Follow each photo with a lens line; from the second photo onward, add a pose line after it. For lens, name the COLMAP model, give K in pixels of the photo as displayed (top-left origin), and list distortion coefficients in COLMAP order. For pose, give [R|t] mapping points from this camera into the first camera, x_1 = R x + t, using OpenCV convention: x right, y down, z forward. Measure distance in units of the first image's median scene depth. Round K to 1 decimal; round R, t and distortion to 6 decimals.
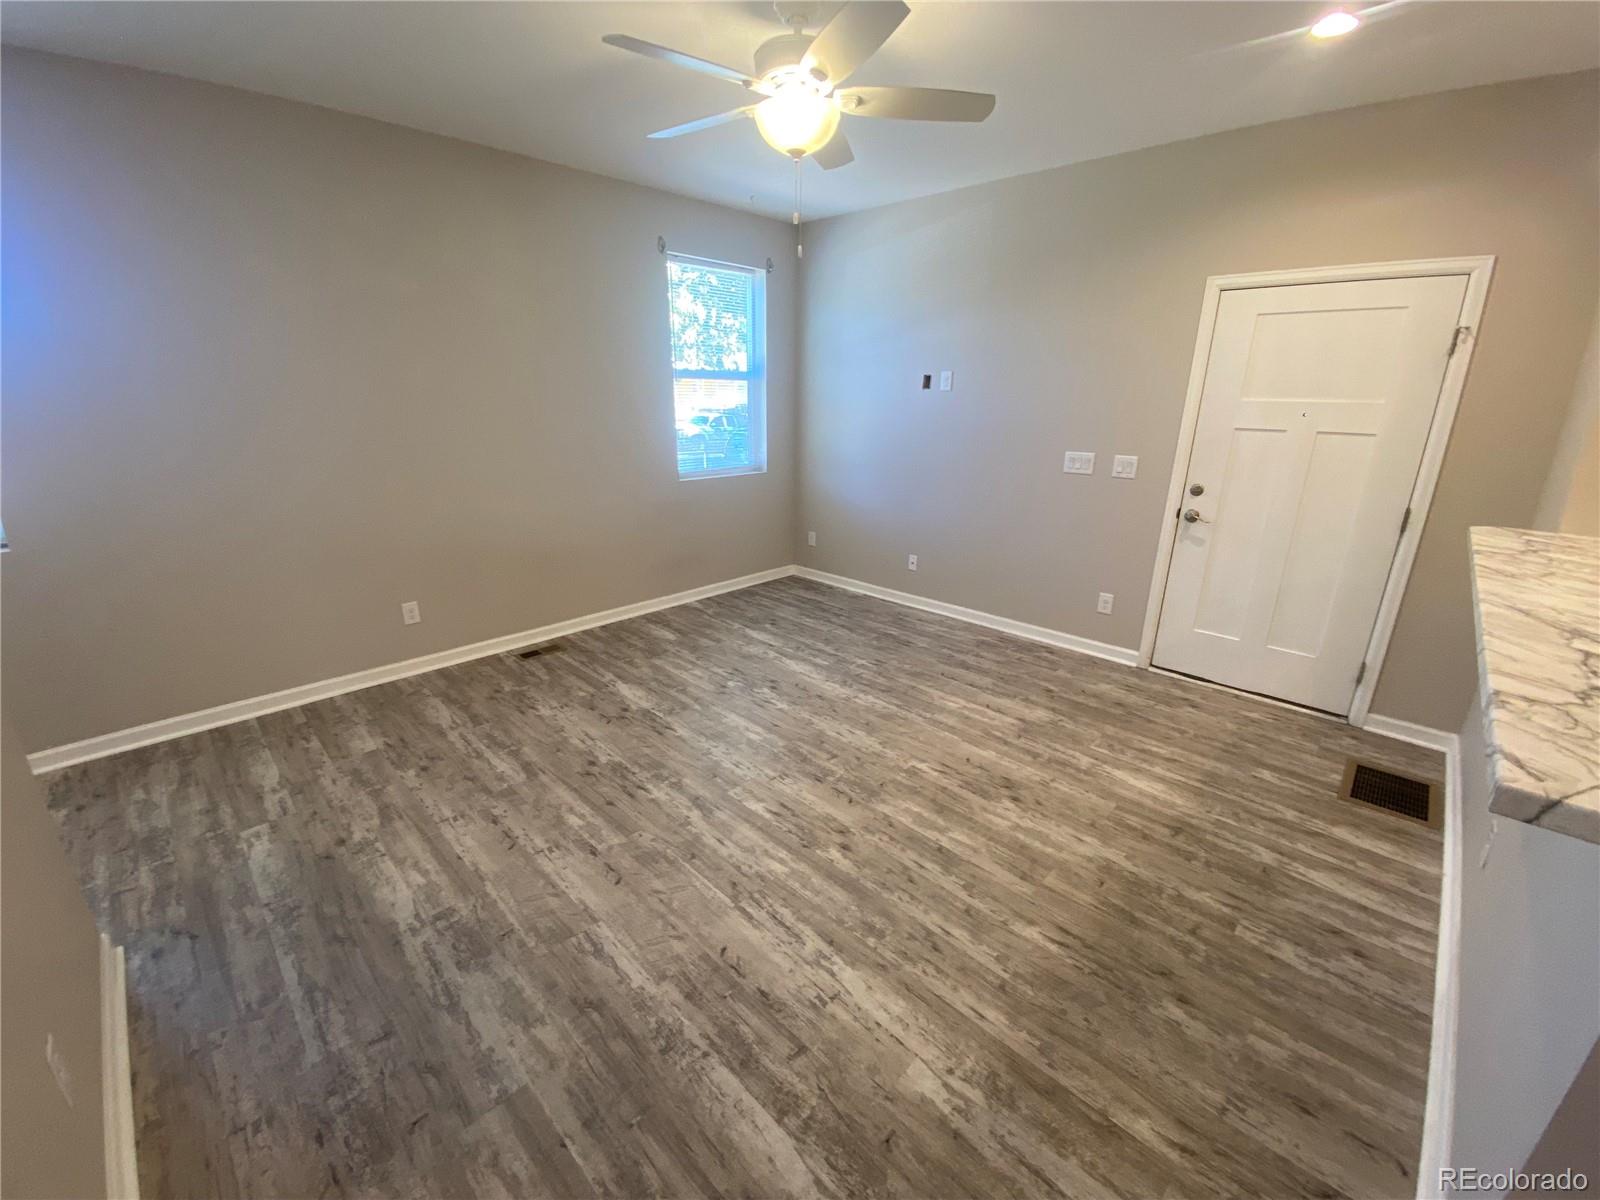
lens RADIAL K [[638.1, 0, 800.0], [0, 638.1, 600.0], [0, 0, 1]] dist [0.045160, -0.041544]
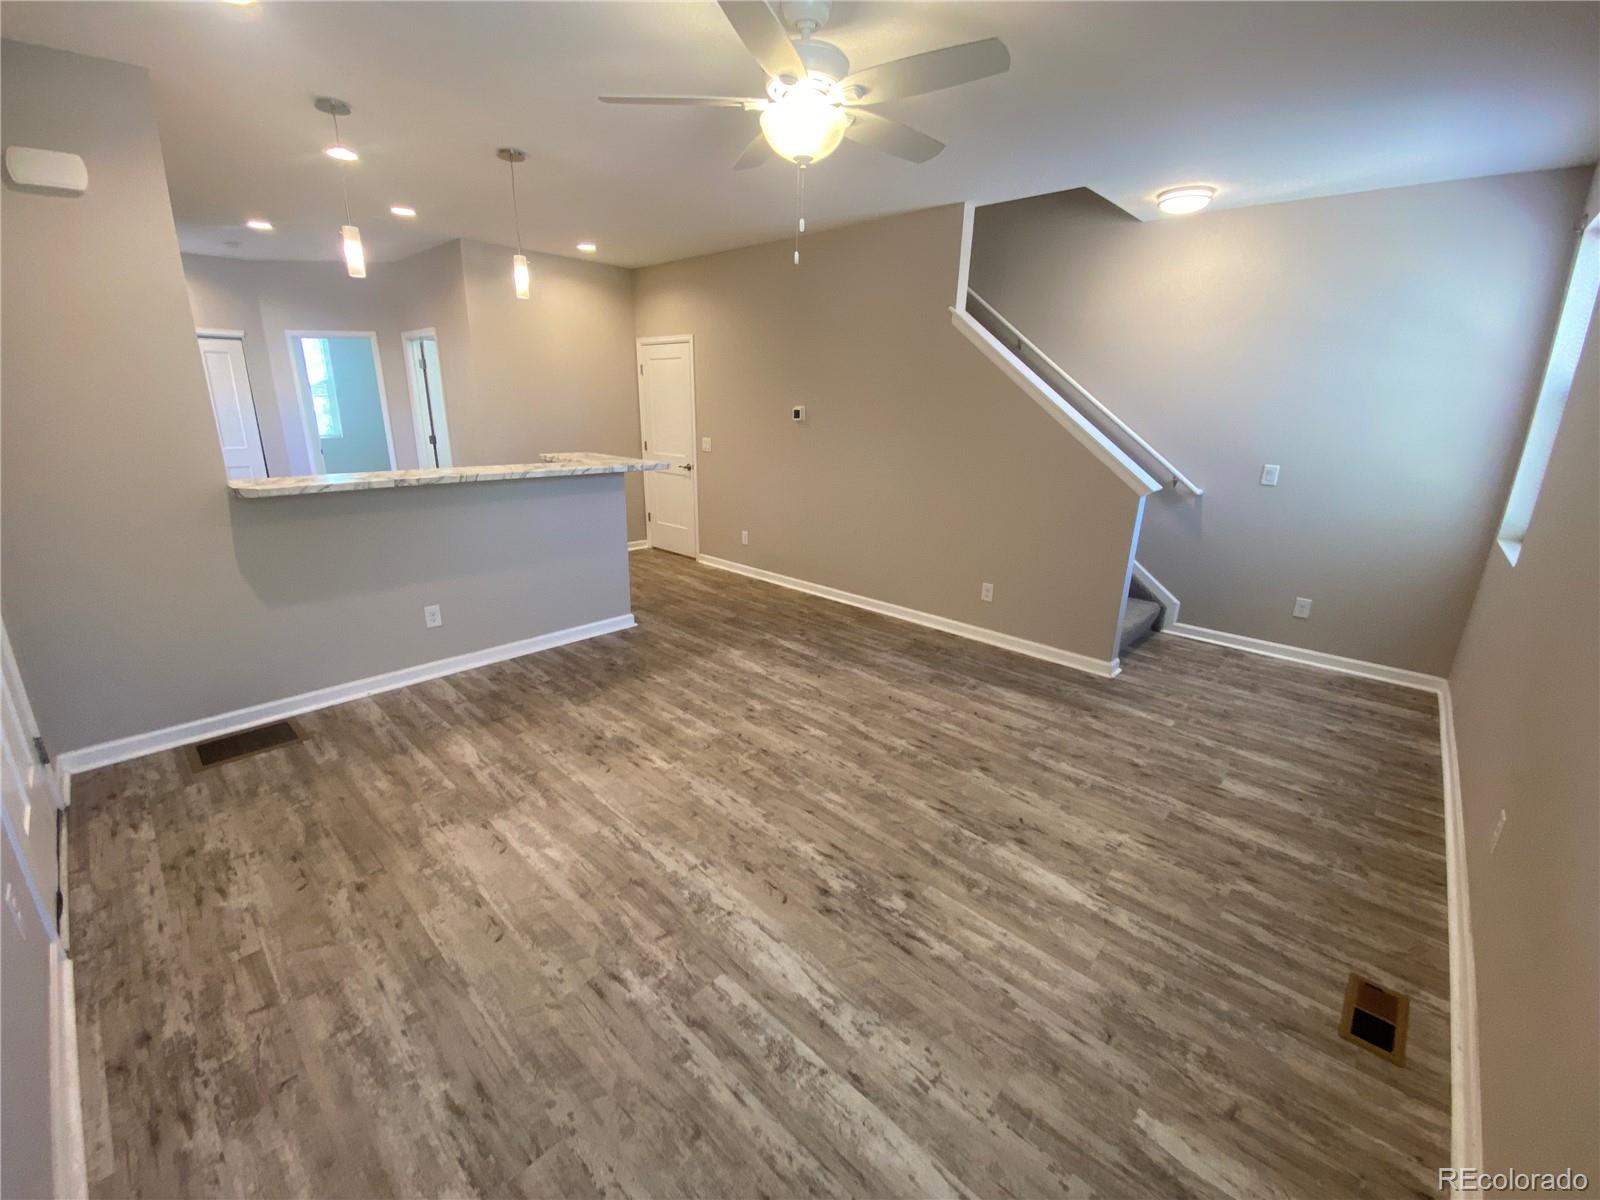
lens RADIAL K [[646.3, 0, 793.6], [0, 646.3, 593.0], [0, 0, 1]] dist [0.046419, -0.035803]
pose [[-0.999467, -0.024109, -0.022003, 0.008174], [-0.032326, 0.824538, 0.564882, -0.509678], [0.004524, 0.565292, -0.824878, 1.566514]]
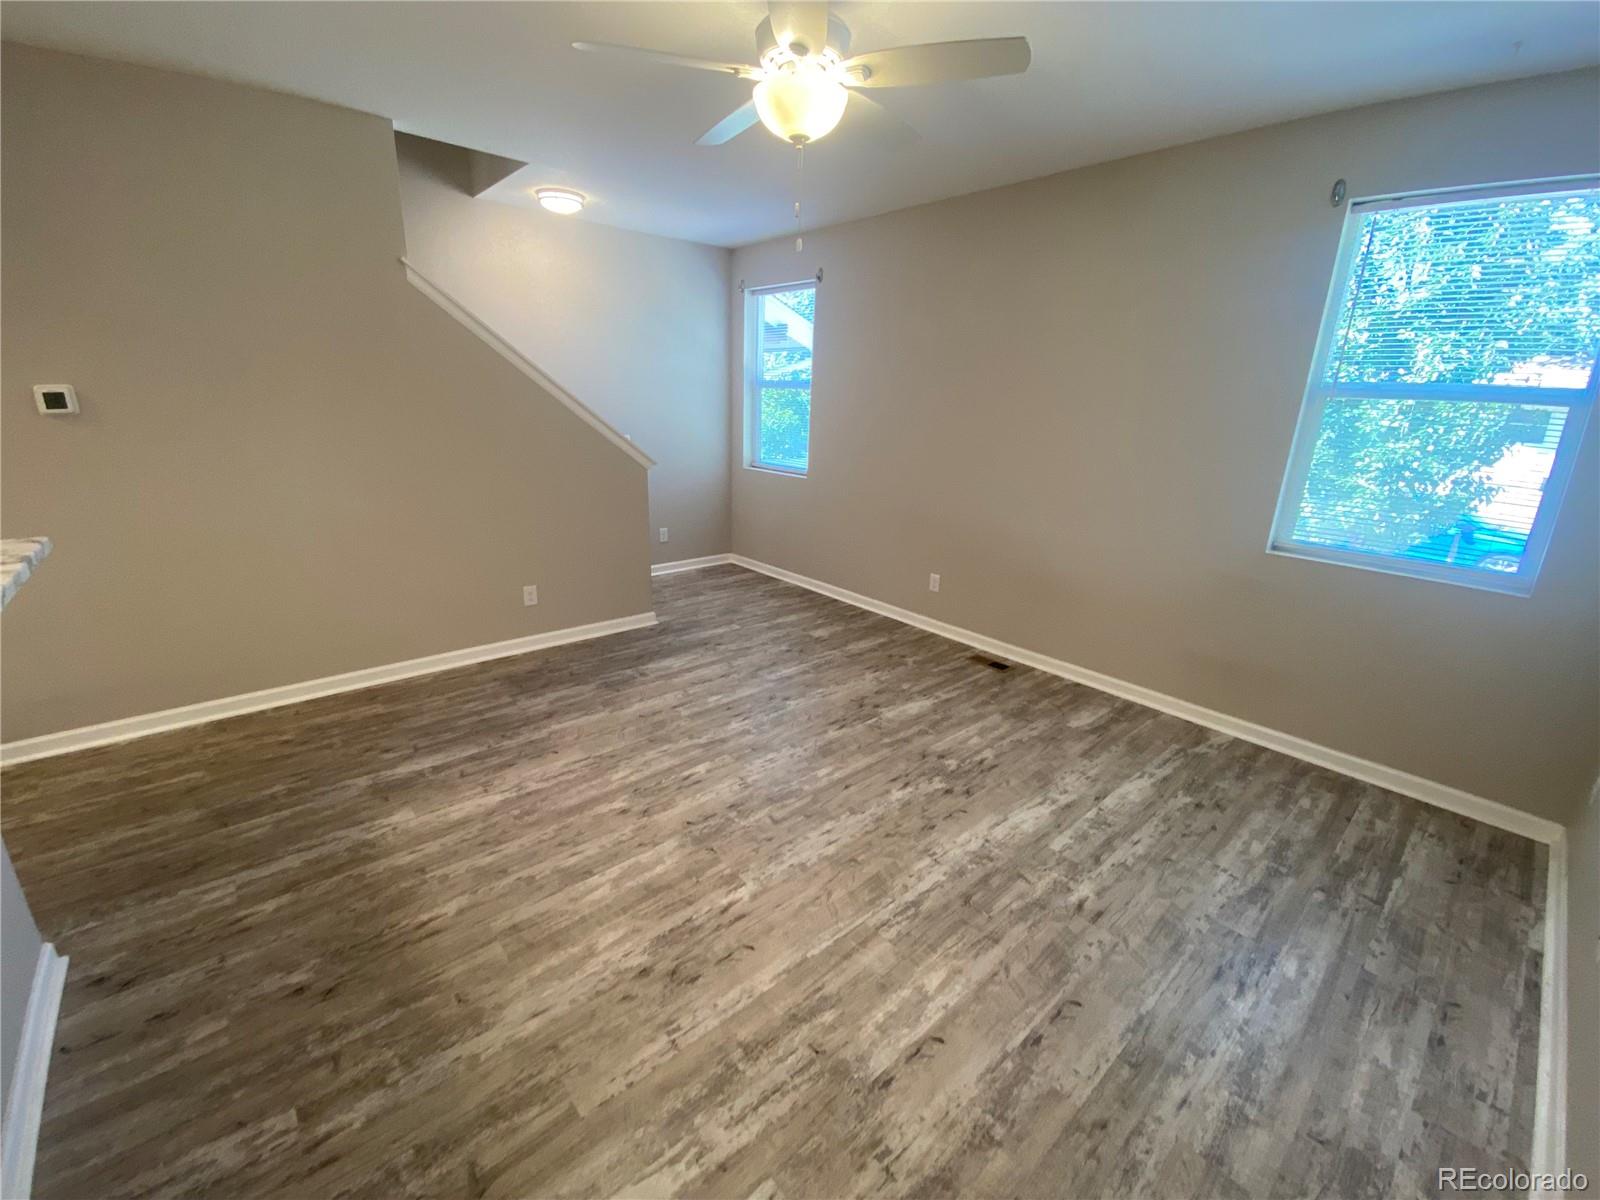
lens RADIAL K [[646.3, 0, 793.6], [0, 646.3, 593.0], [0, 0, 1]] dist [0.046419, -0.035803]
pose [[-0.081718, 0.275799, -0.957735, 0.759205], [-0.339951, 0.895608, 0.286914, -0.273245], [0.936886, 0.349029, 0.020571, 0.846724]]
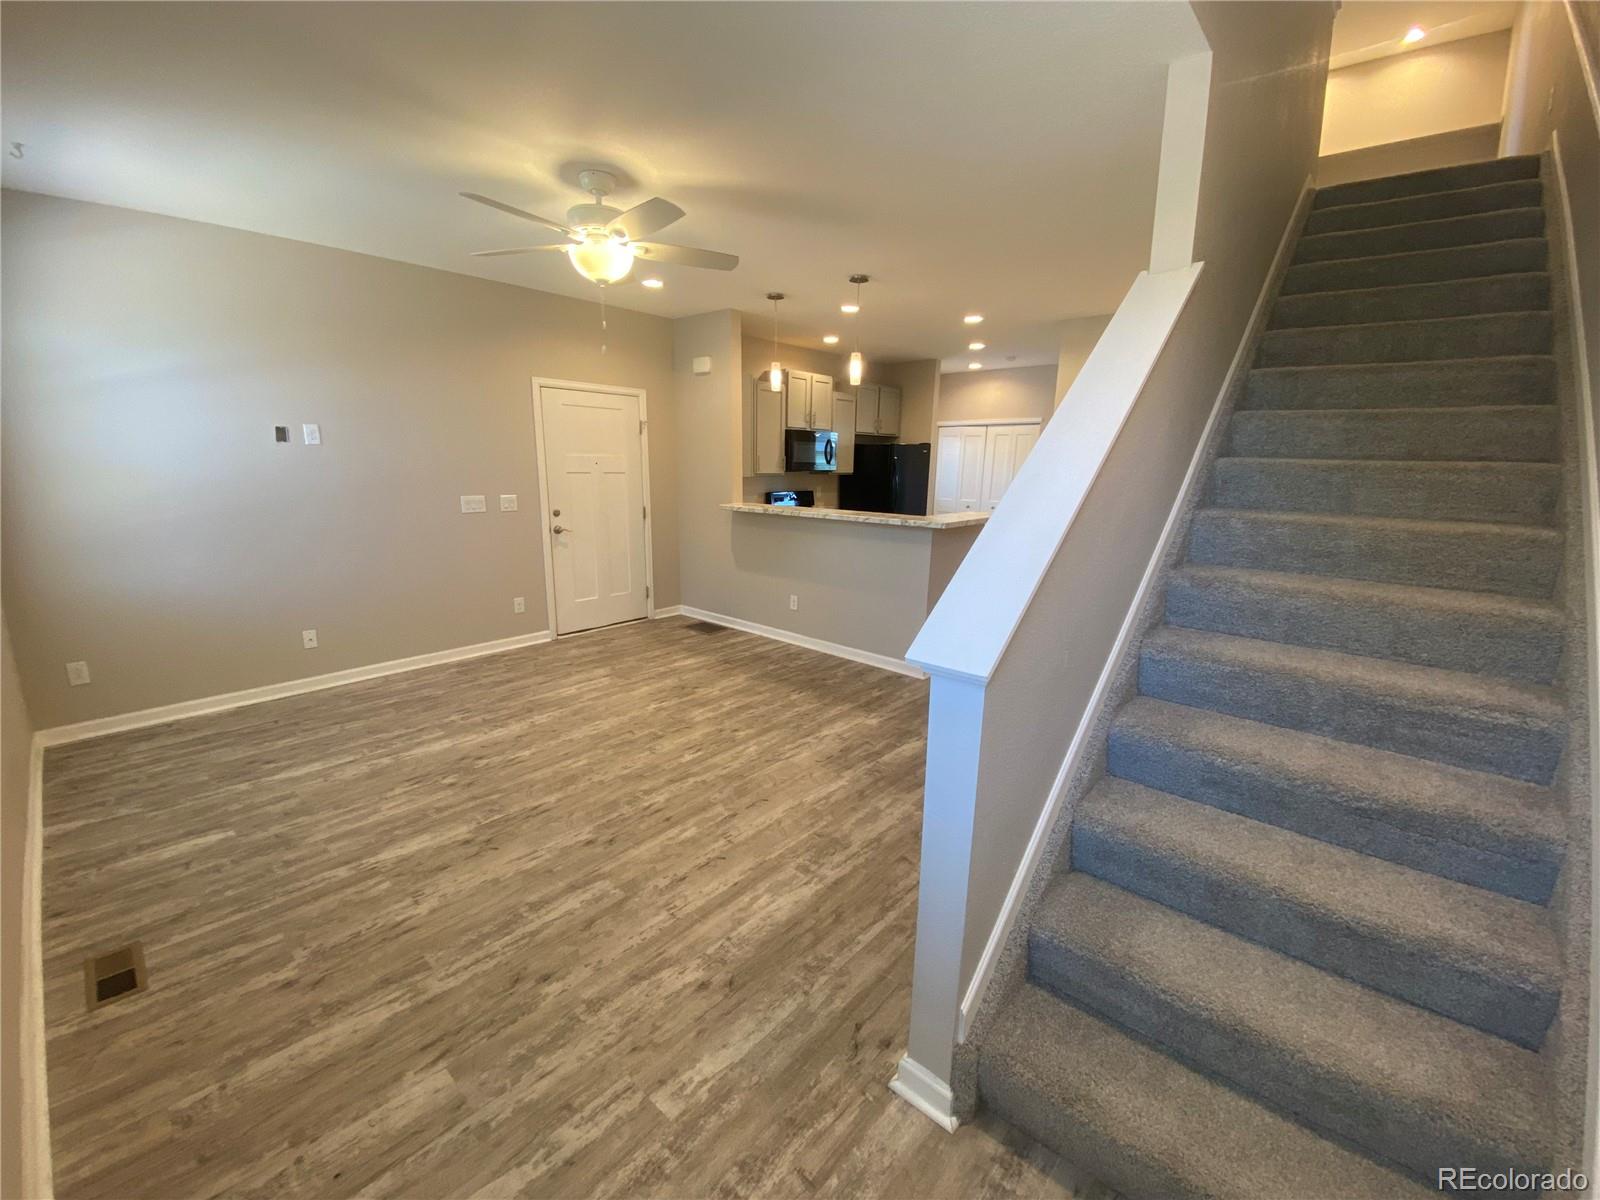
lens RADIAL K [[632.3, 0, 800.0], [0, 632.3, 600.0], [0, 0, 1]] dist [0.000400, -0.013219]
pose [[-0.054999, -0.224331, 0.972960, -1.061228], [0.289715, 0.928929, 0.230556, -0.177884], [-0.955531, 0.294562, 0.013901, 0.551250]]
